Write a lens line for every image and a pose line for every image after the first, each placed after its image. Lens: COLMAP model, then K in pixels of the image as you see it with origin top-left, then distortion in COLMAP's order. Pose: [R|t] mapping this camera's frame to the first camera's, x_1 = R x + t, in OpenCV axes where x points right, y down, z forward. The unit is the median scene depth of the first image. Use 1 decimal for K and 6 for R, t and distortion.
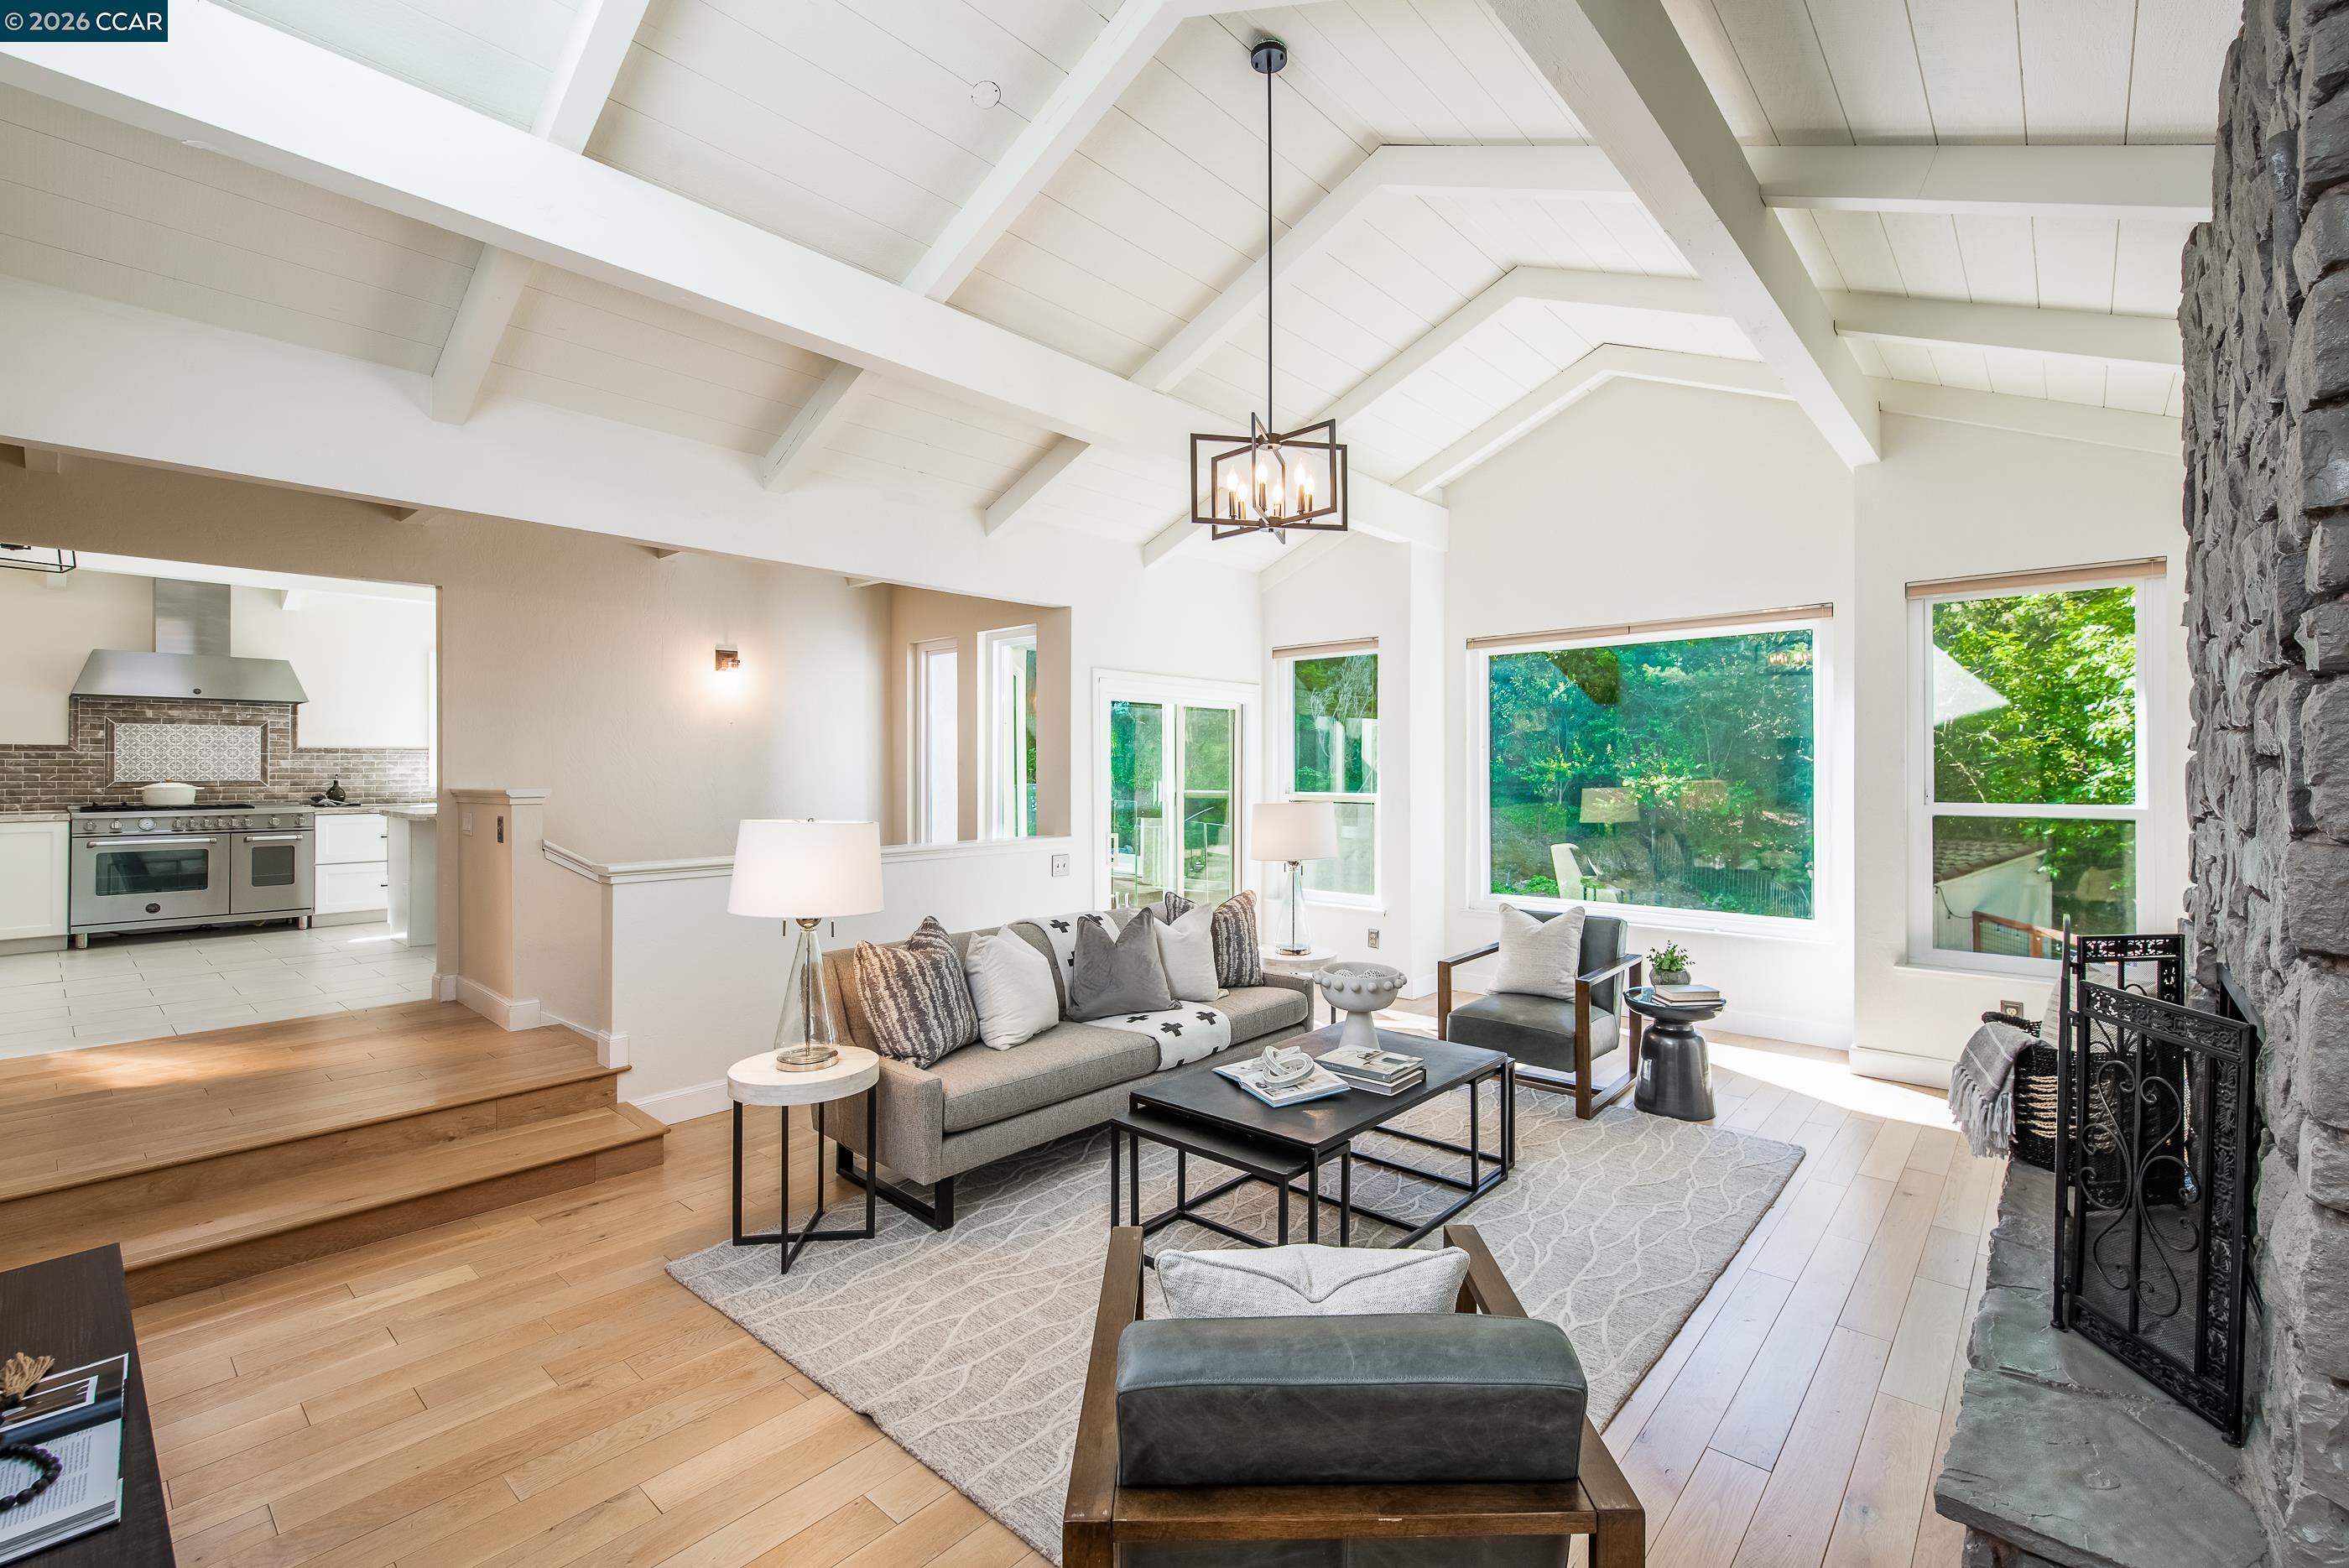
lens RADIAL K [[1041.9, 0, 1180.4], [0, 1041.9, 777.8], [0, 0, 1]] dist [0.002602, 0.001309]
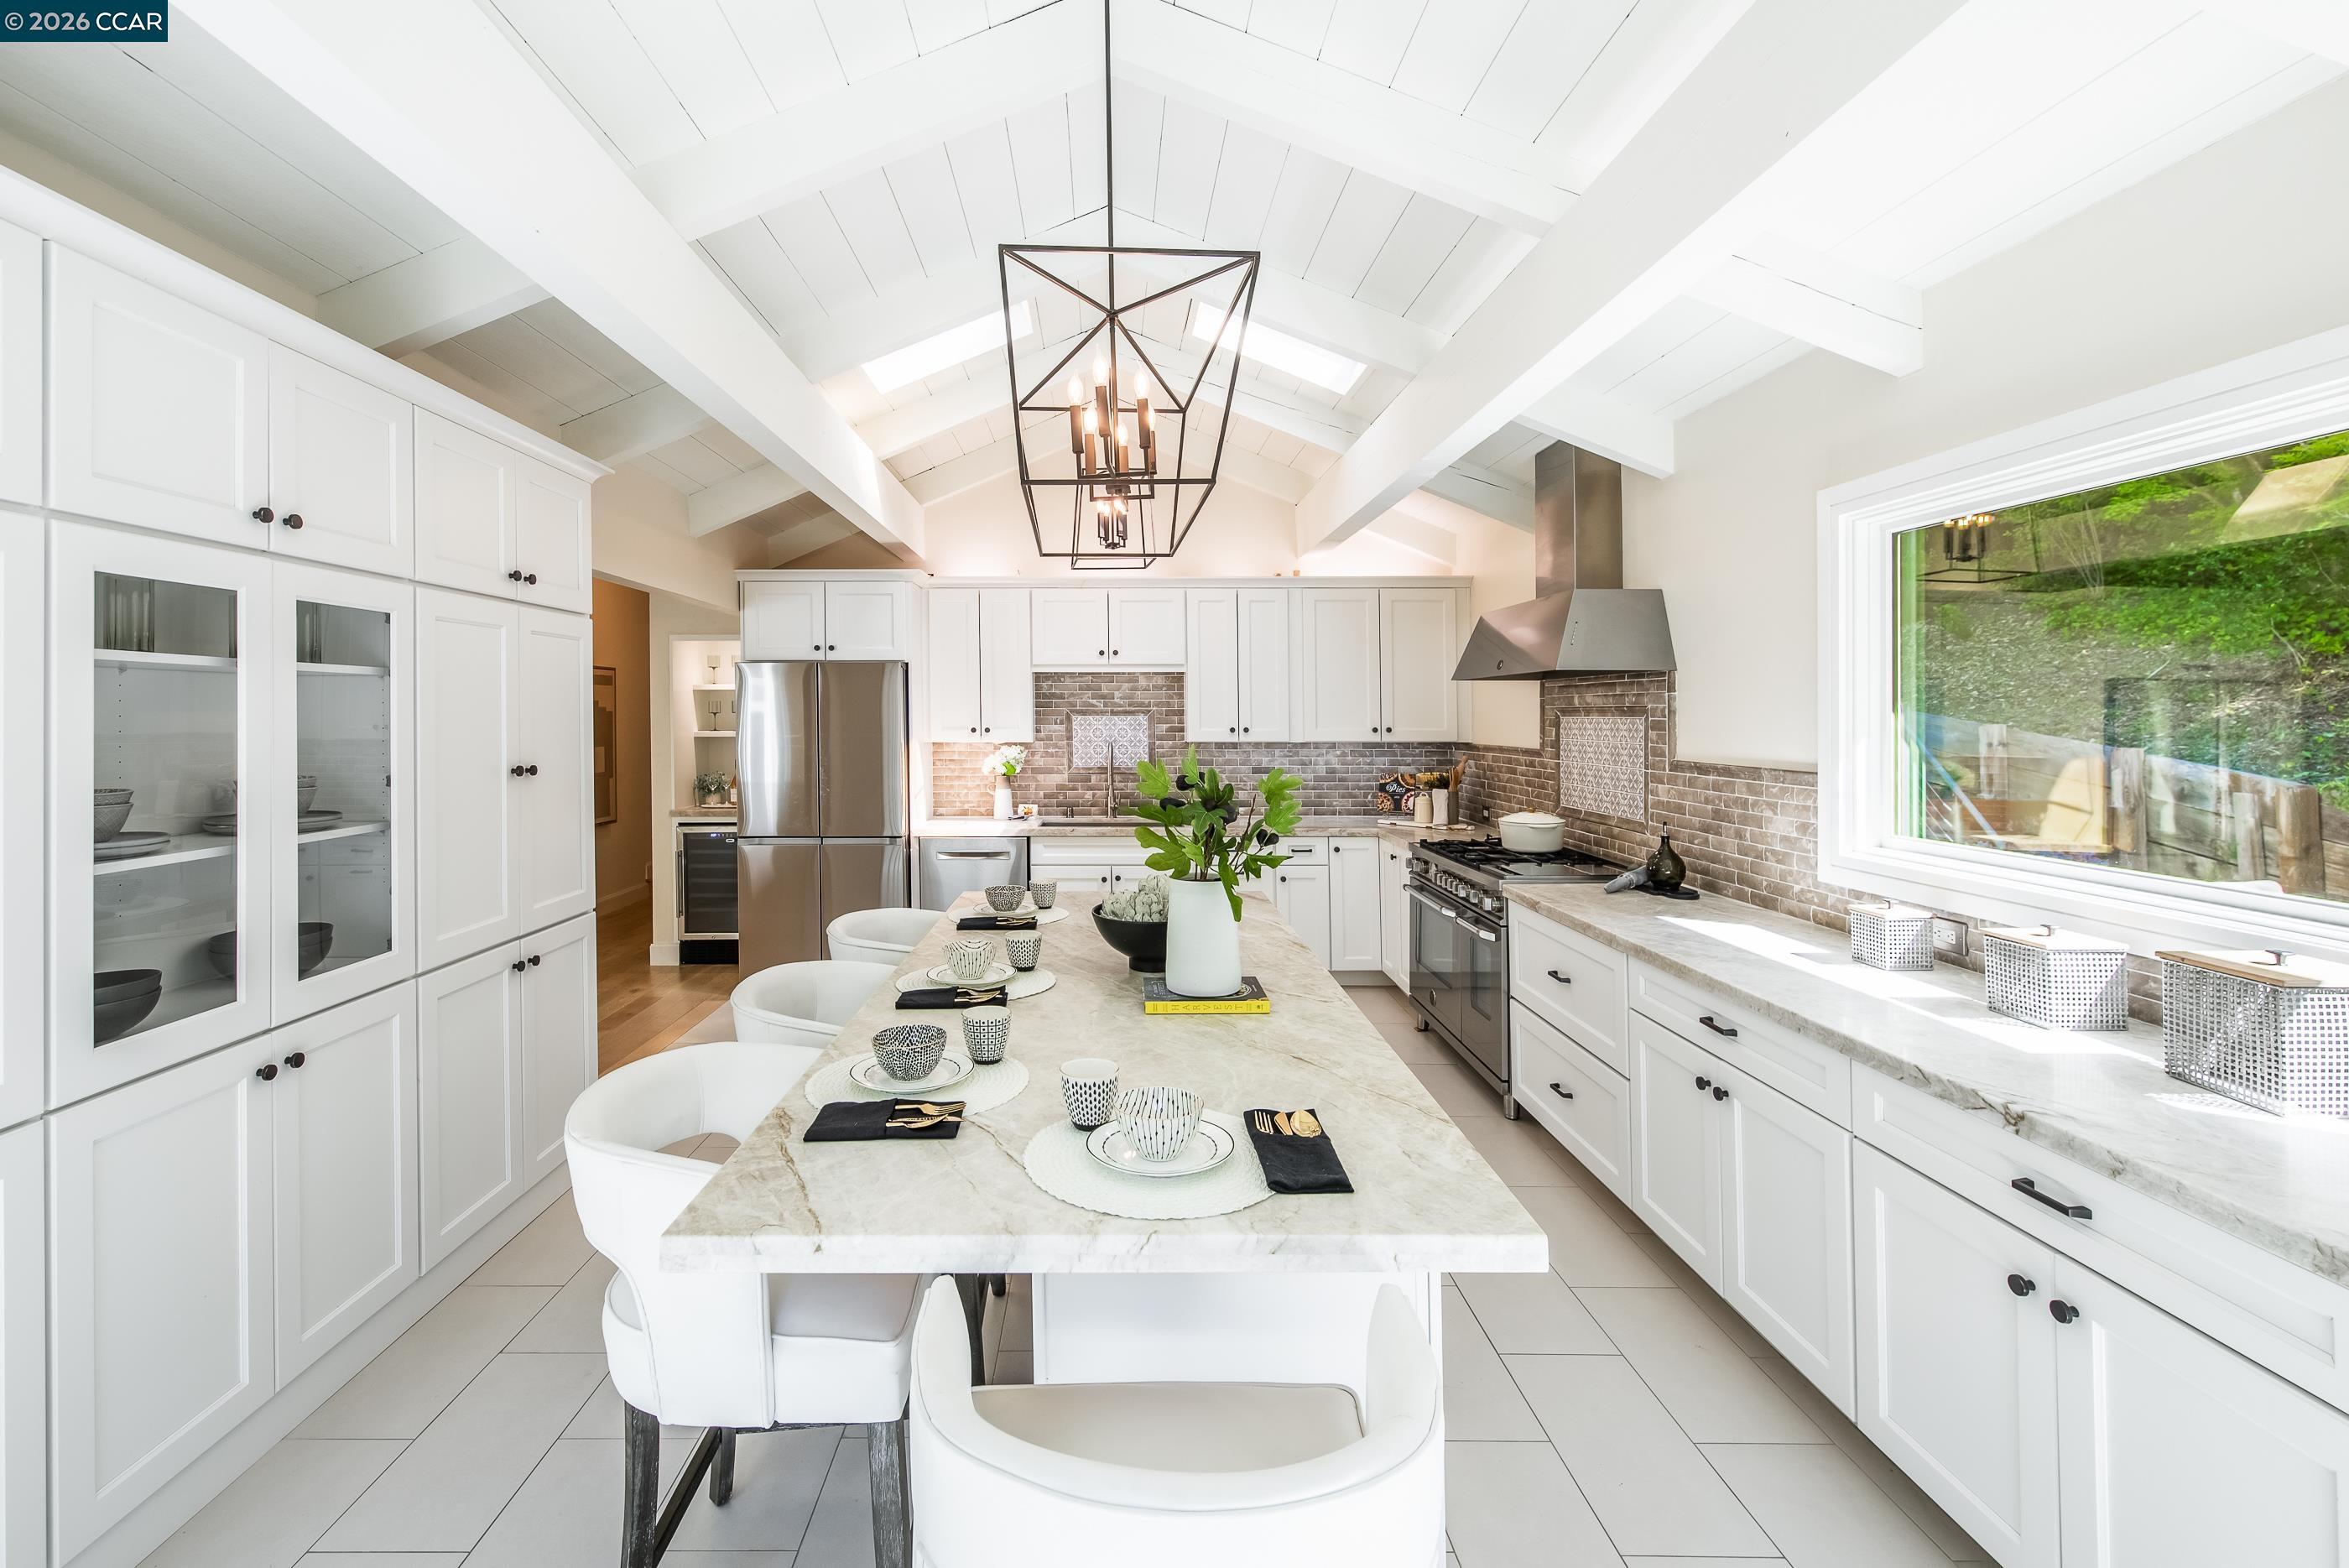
lens RADIAL K [[1041.9, 0, 1148.0], [0, 1041.9, 705.1], [0, 0, 1]] dist [0.002602, 0.001309]
pose [[-0.741602, -0.003767, -0.670829, -0.369888], [-0.005835, 0.999983, 0.000835, -0.058502], [0.670814, 0.004533, -0.741611, 1.305368]]
